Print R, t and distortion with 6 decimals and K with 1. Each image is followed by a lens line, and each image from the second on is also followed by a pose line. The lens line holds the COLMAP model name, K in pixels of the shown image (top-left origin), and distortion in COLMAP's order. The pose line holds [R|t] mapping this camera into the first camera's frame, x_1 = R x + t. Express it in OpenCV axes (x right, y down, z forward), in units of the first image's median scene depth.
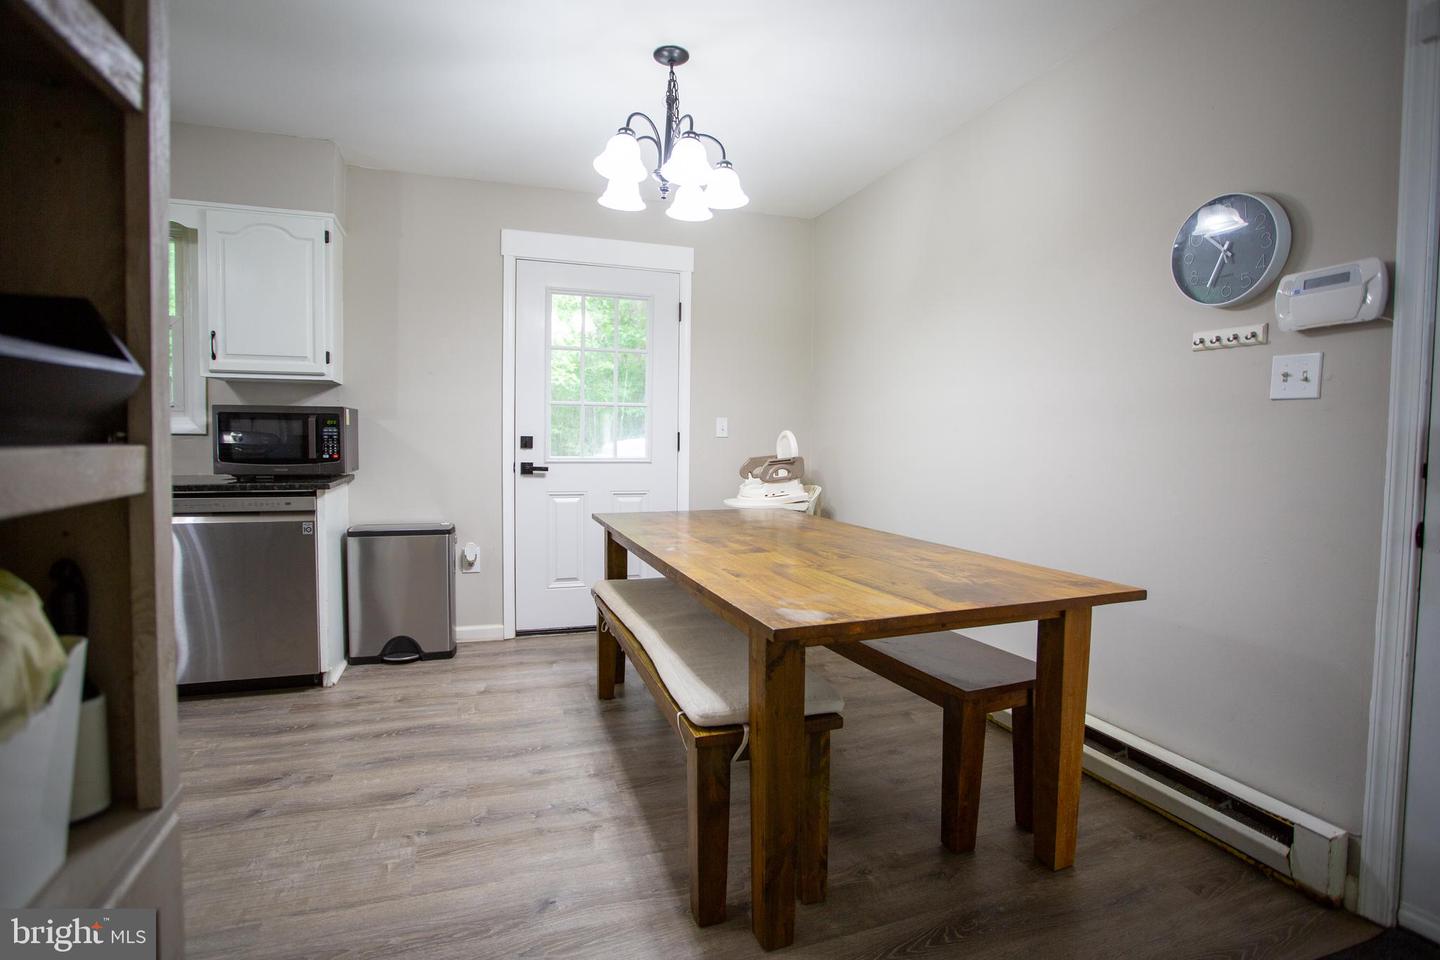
lens RADIAL K [[693.9, 0, 721.7], [0, 693.9, 473.5], [0, 0, 1]] dist [-0.069012, 0.028424]
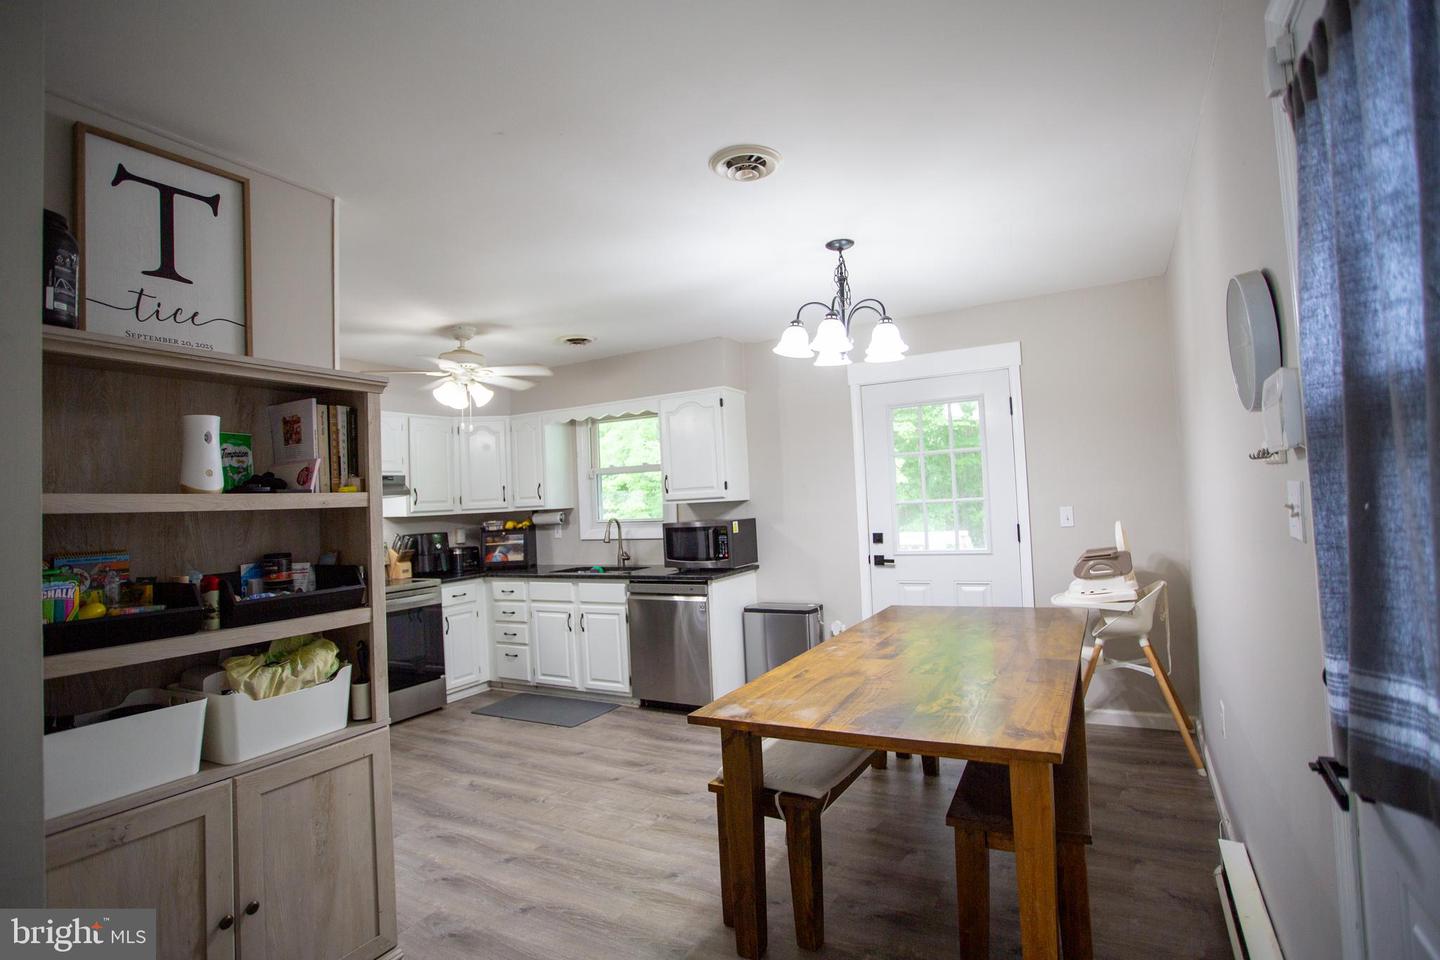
lens RADIAL K [[709.6, 0, 720.0], [0, 709.6, 480.0], [0, 0, 1]] dist [-0.069642, 0.027924]
pose [[0.660653, -0.069801, -0.747439, 0.542208], [0.019297, 0.996918, -0.076043, -0.069467], [0.750443, 0.035815, 0.659964, 0.000430]]
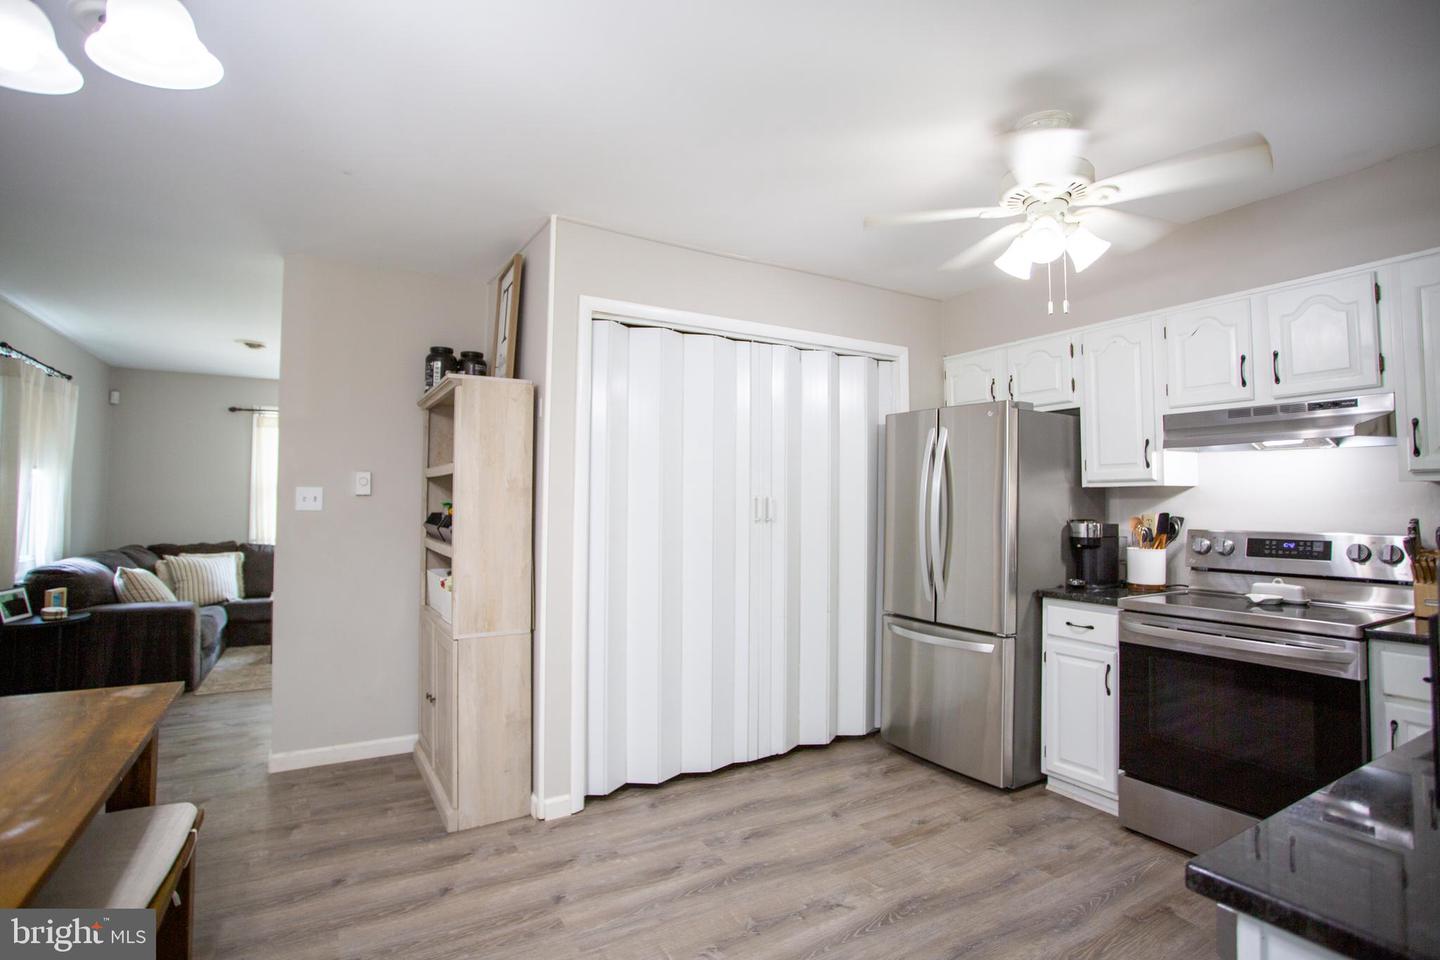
lens RADIAL K [[693.9, 0, 721.7], [0, 693.9, 473.5], [0, 0, 1]] dist [-0.069012, 0.028424]
pose [[-0.981082, -0.027453, -0.191636, -0.339962], [-0.028518, 0.999589, 0.002800, -0.112563], [0.191480, 0.008213, -0.981462, 1.115064]]
